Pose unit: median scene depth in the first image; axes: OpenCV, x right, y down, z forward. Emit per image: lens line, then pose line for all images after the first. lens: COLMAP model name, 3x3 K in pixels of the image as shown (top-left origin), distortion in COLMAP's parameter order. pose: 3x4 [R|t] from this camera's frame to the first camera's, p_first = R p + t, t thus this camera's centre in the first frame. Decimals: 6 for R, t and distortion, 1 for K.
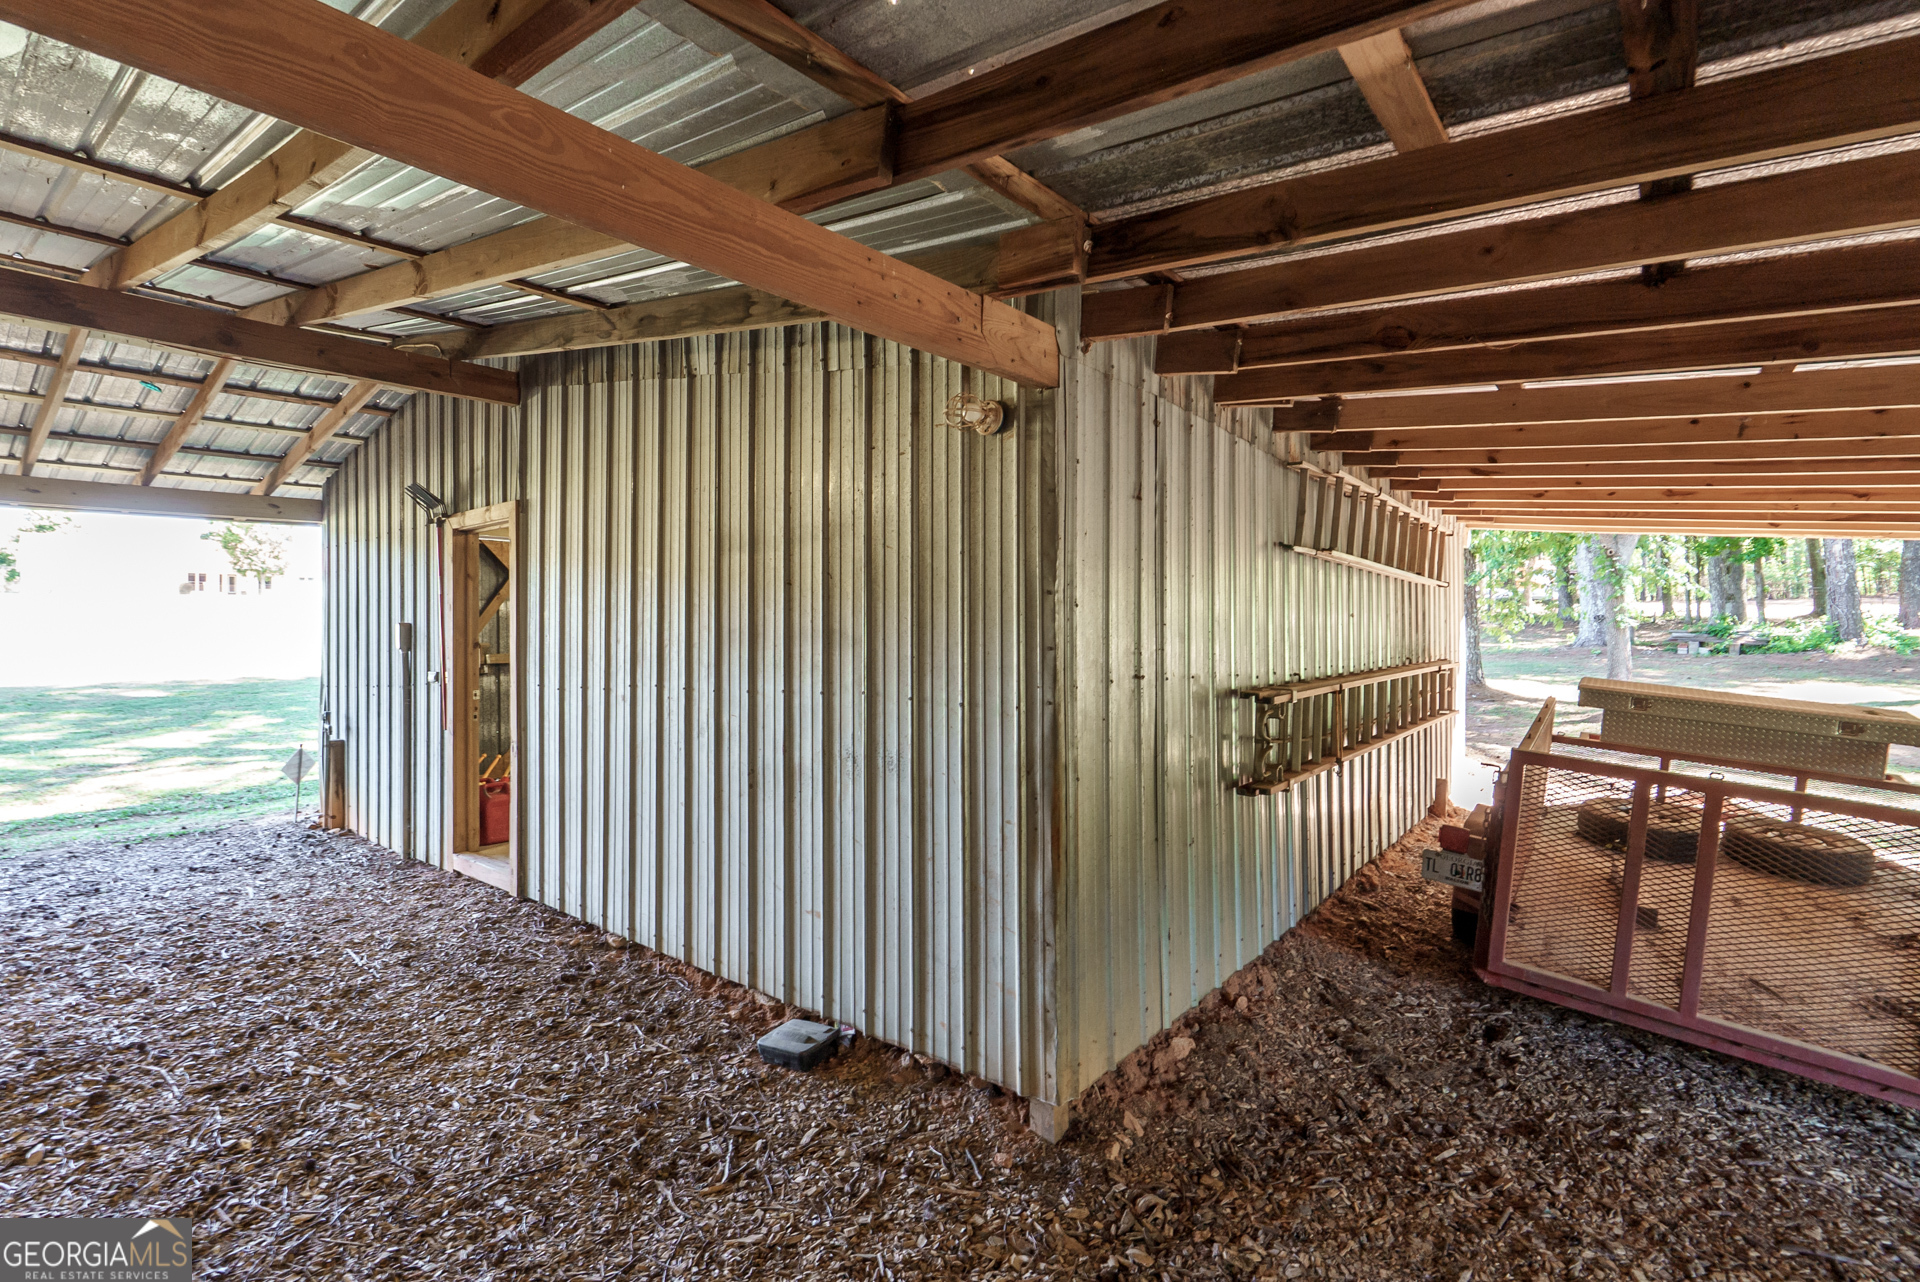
lens RADIAL K [[877.4, 0, 953.0], [0, 877.4, 625.6], [0, 0, 1]] dist [-0.007954, 0.001944]
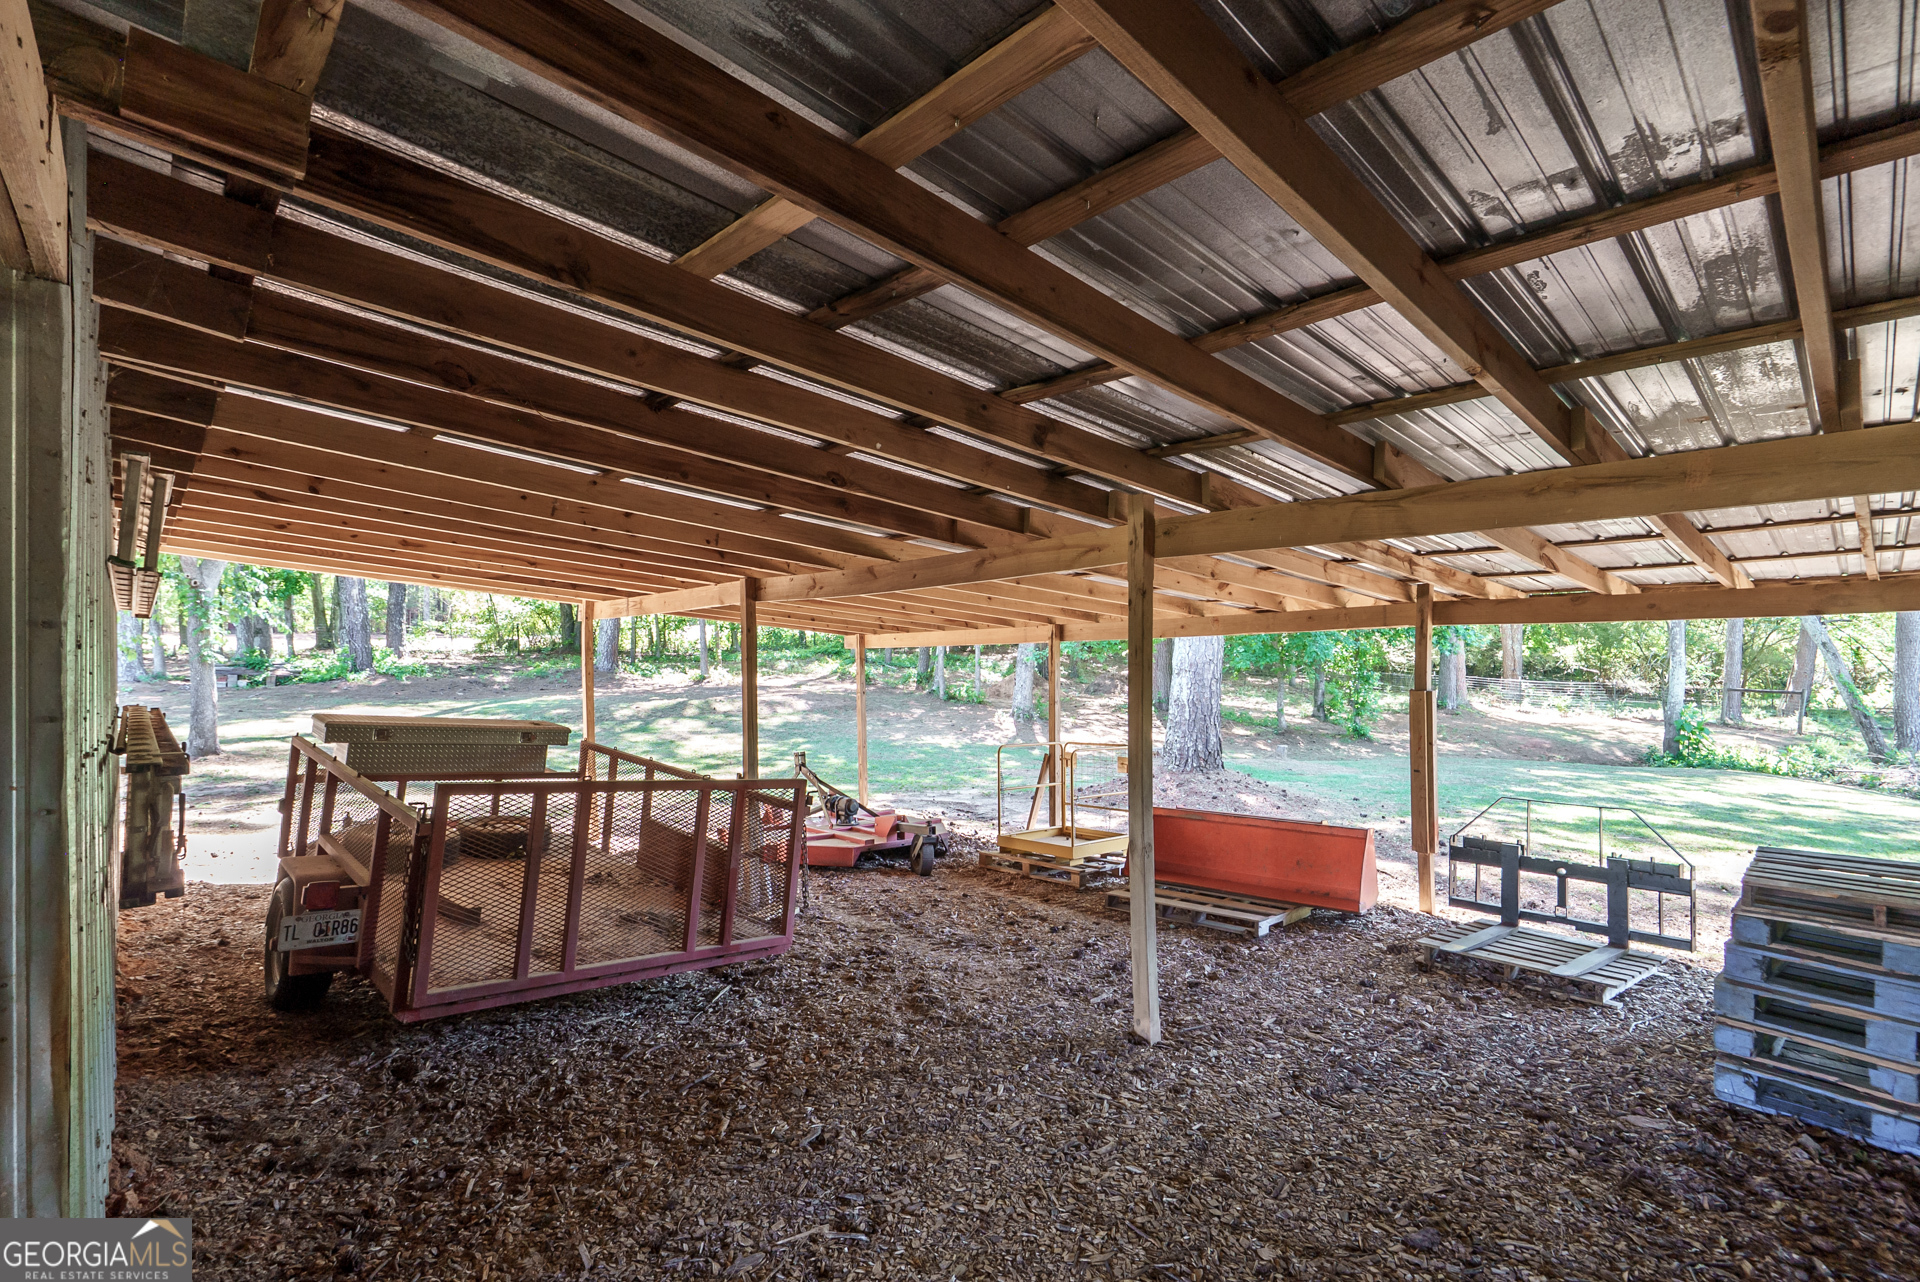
lens RADIAL K [[877.4, 0, 960.6], [0, 877.4, 646.0], [0, 0, 1]] dist [-0.007954, 0.001944]
pose [[0.110113, 0.005962, 0.993901, -0.313531], [0.007118, 0.999952, -0.006787, -0.010567], [-0.993894, 0.007822, 0.110065, 0.256706]]
